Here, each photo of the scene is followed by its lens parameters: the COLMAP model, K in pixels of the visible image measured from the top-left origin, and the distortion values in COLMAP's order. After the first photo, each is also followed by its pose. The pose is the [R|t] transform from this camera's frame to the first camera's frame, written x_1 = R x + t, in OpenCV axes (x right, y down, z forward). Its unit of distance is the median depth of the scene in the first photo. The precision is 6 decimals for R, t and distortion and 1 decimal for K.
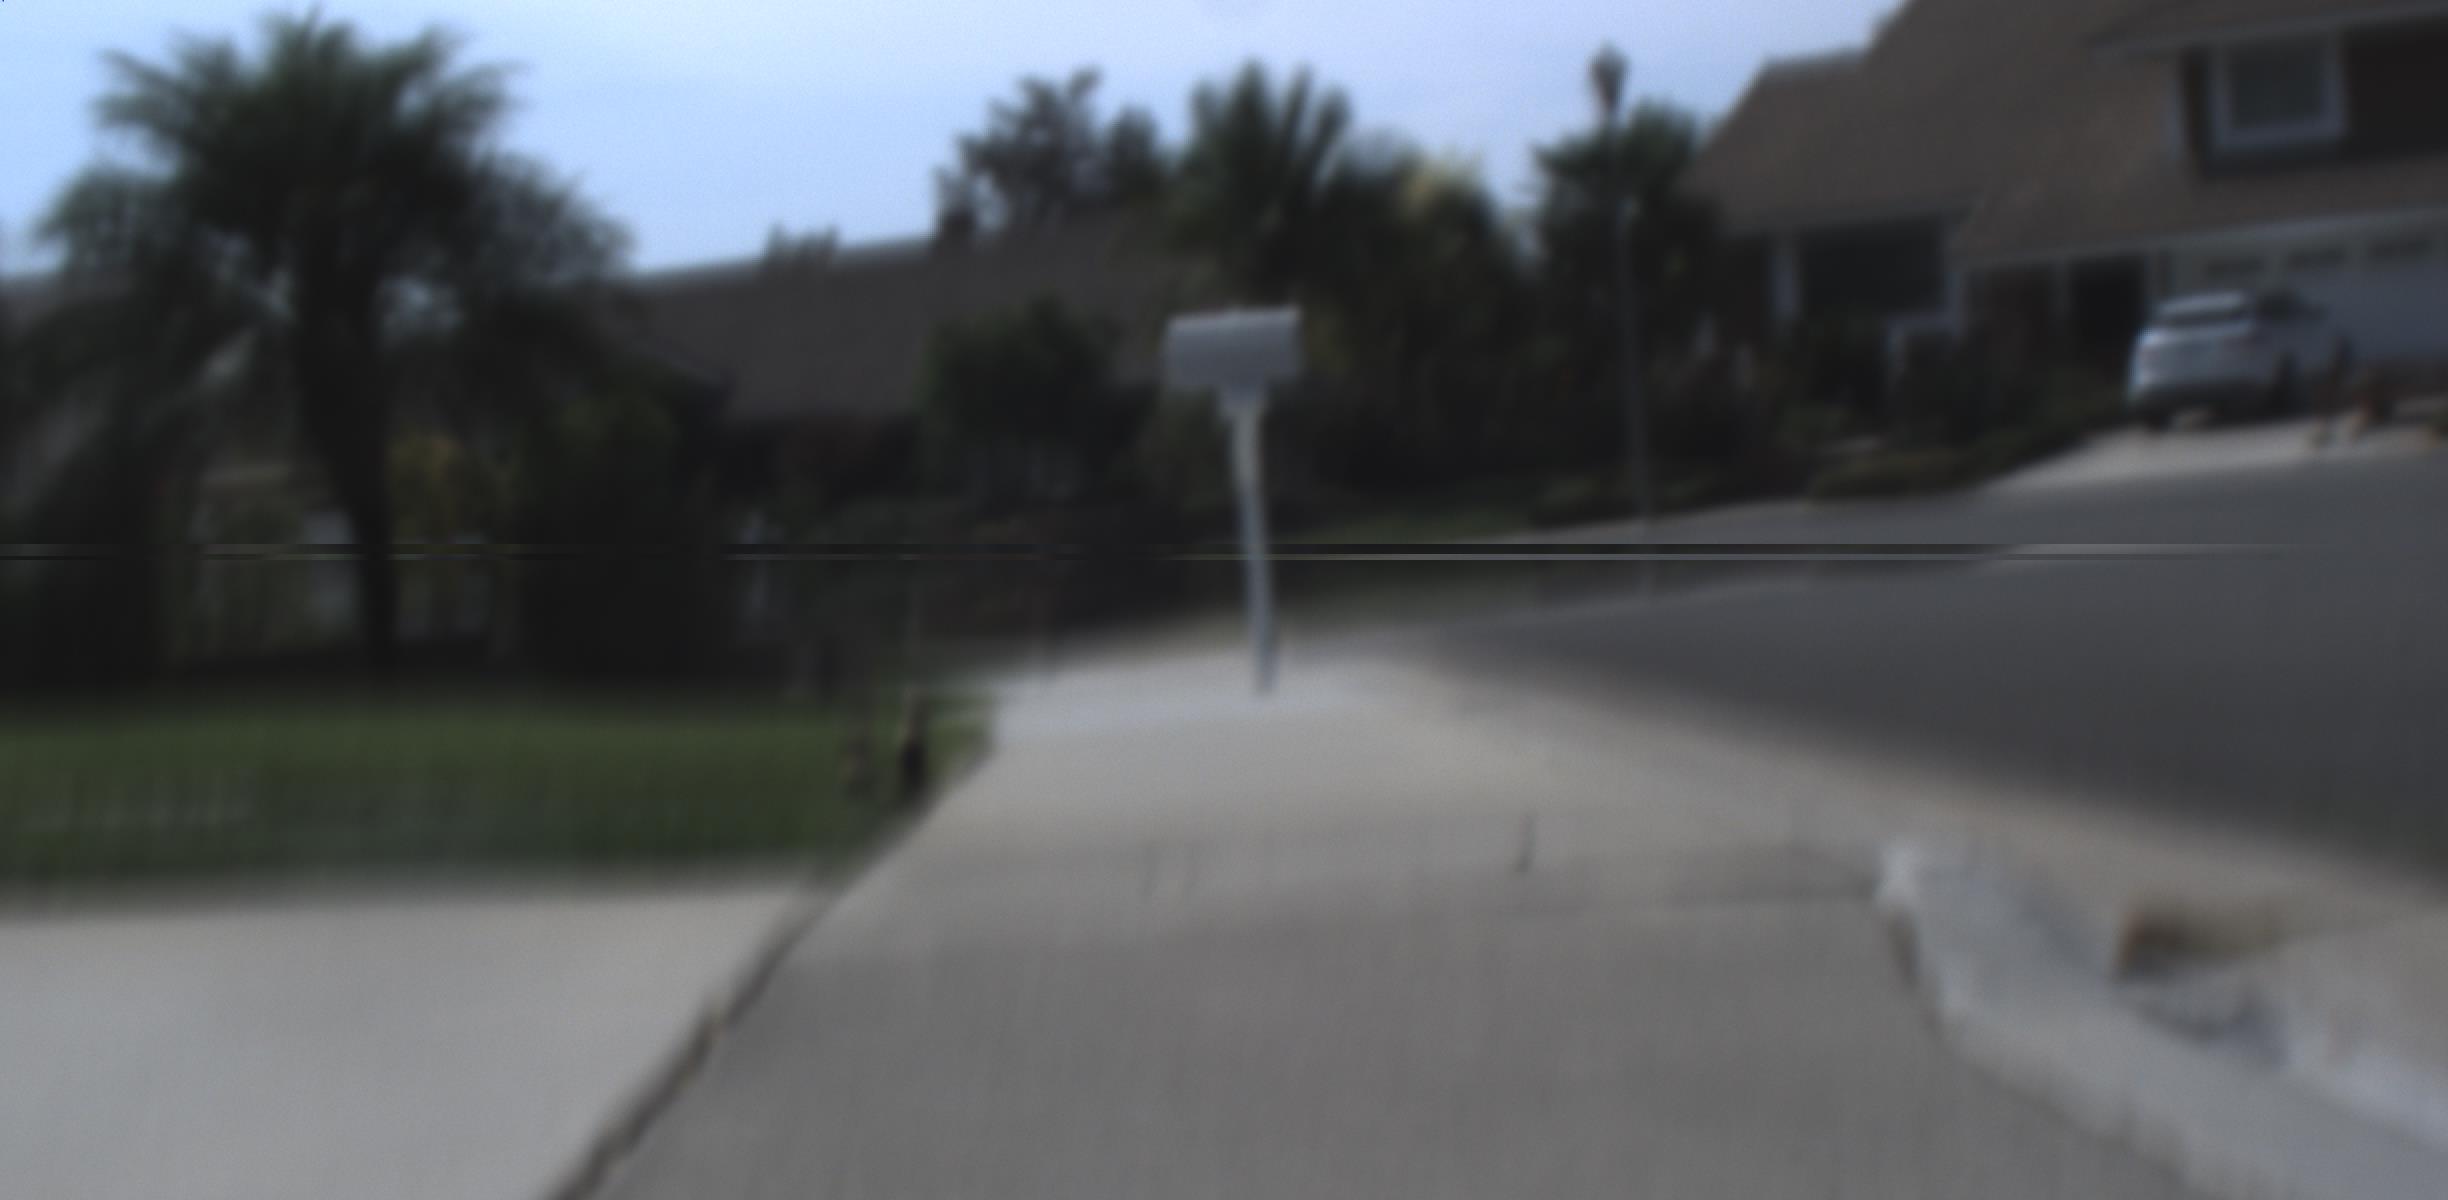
lens RADIAL K [[5680.7, 0, 1226.4], [0, 5680.7, 607.8], [0, 0, 1]] dist [0.012538, 0.478775]
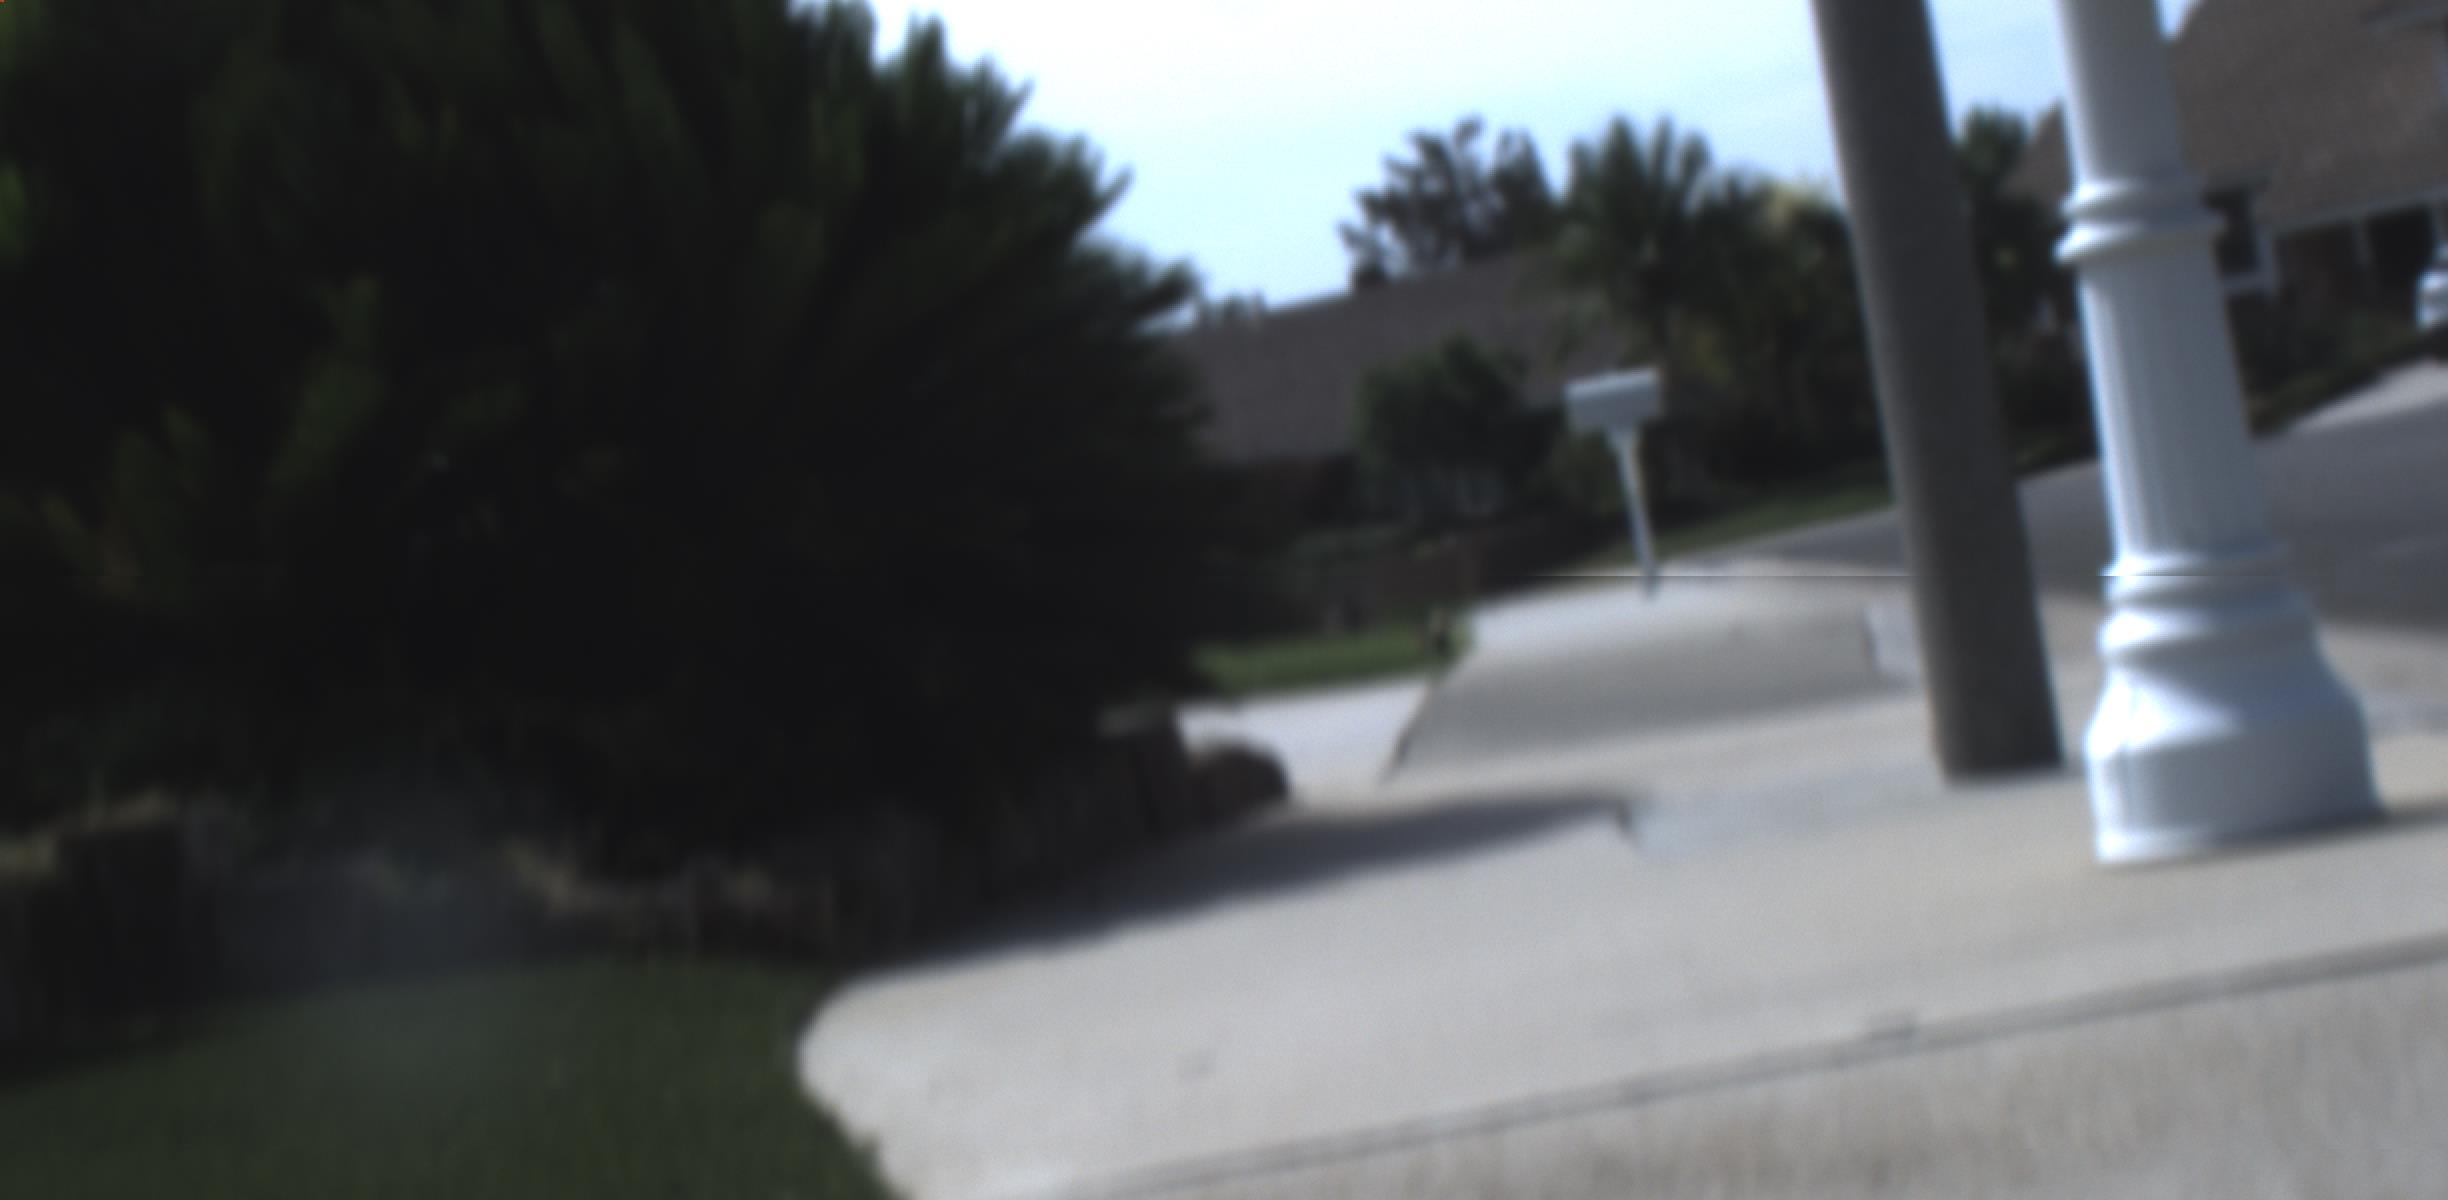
lens RADIAL K [[5647.0, 0, 1224.4], [0, 5647.0, 814.1], [0, 0, 1]] dist [-0.023798, 0.800789]
pose [[0.992625, -0.092361, -0.078518, 0.001909], [0.094940, 0.995038, 0.029764, 0.002331], [0.075379, -0.036999, 0.996468, -0.144607]]
